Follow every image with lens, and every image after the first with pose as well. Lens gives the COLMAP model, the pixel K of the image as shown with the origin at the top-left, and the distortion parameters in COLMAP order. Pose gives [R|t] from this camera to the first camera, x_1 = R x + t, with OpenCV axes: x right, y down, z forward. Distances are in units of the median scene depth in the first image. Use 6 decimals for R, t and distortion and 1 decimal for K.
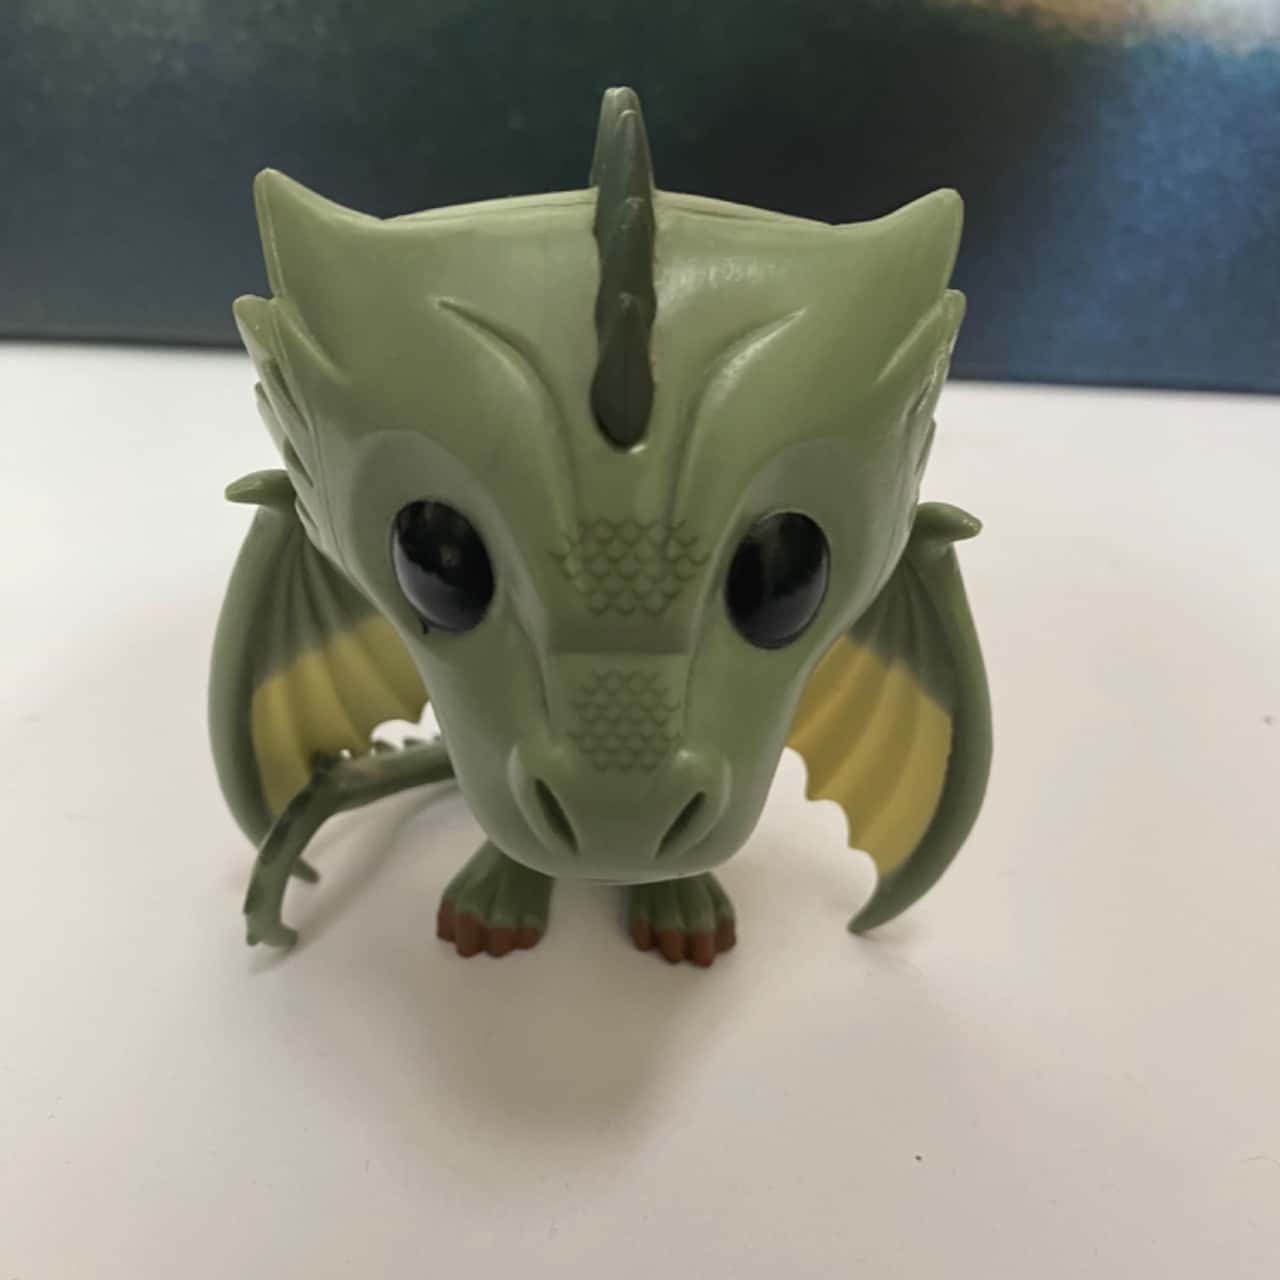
lens RADIAL K [[1358.3, 0, 599.6], [0, 1358.3, 640.9], [0, 0, 1]] dist [0.104563, -0.299752]
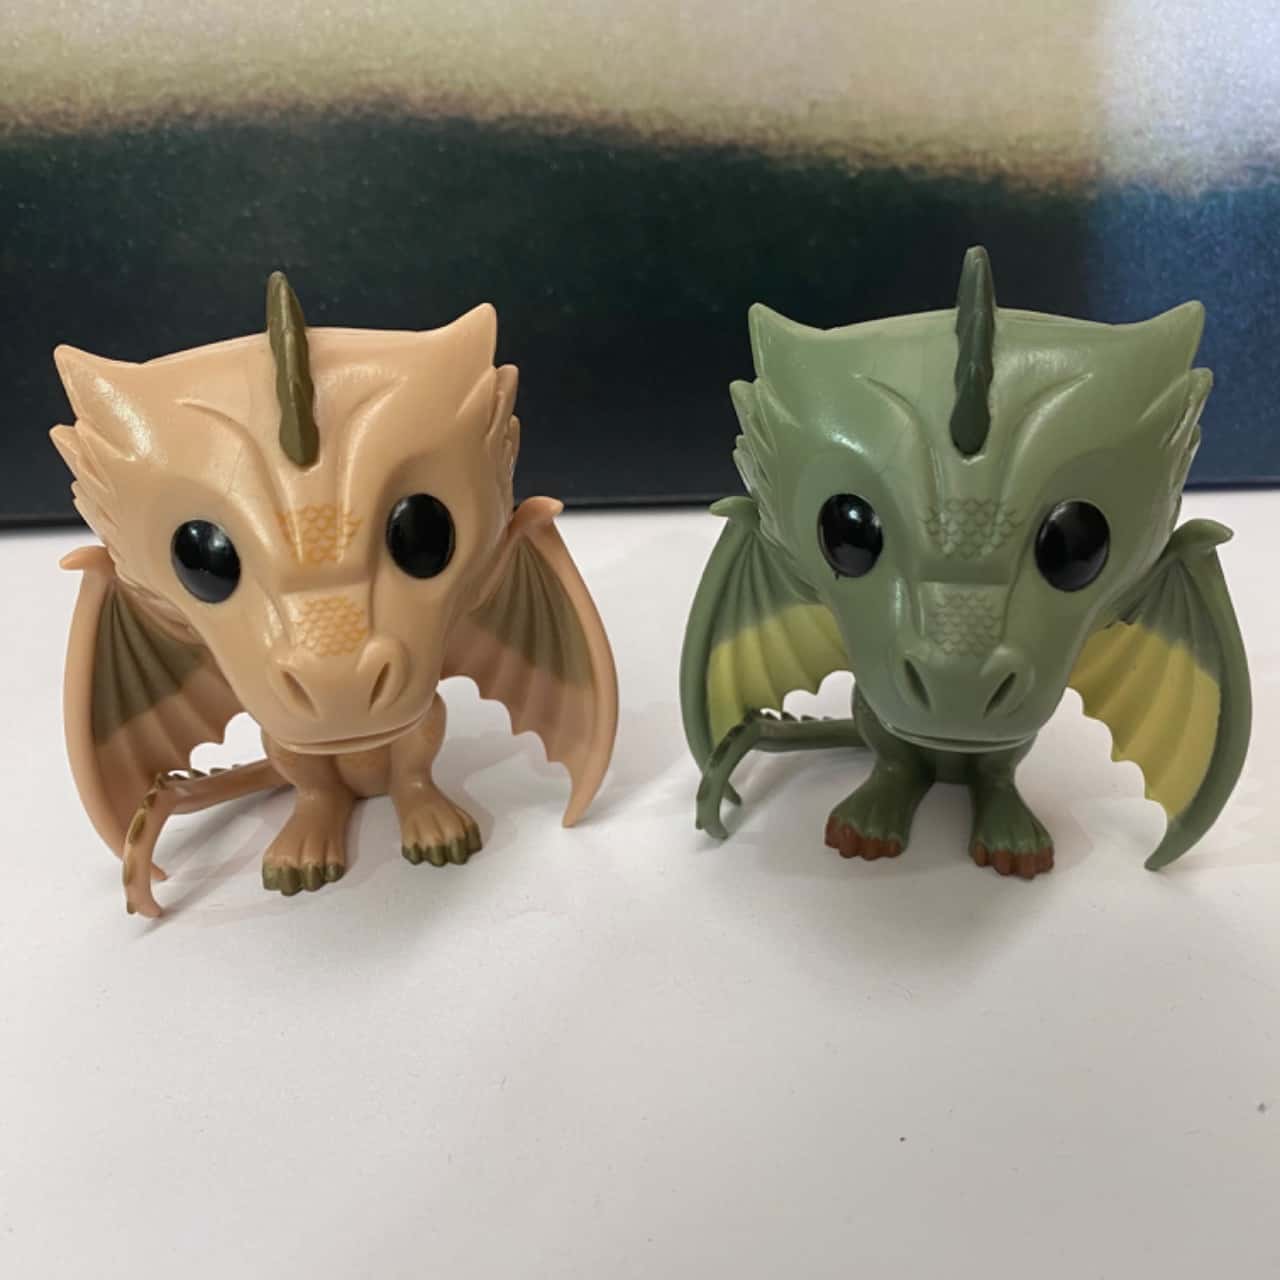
lens RADIAL K [[1358.3, 0, 599.6], [0, 1358.3, 640.9], [0, 0, 1]] dist [0.104563, -0.299752]
pose [[0.965042, 0.030201, -0.260348, 0.020813], [-0.061321, 0.991786, -0.112249, 0.258460], [0.254819, 0.124290, 0.958968, -0.590699]]
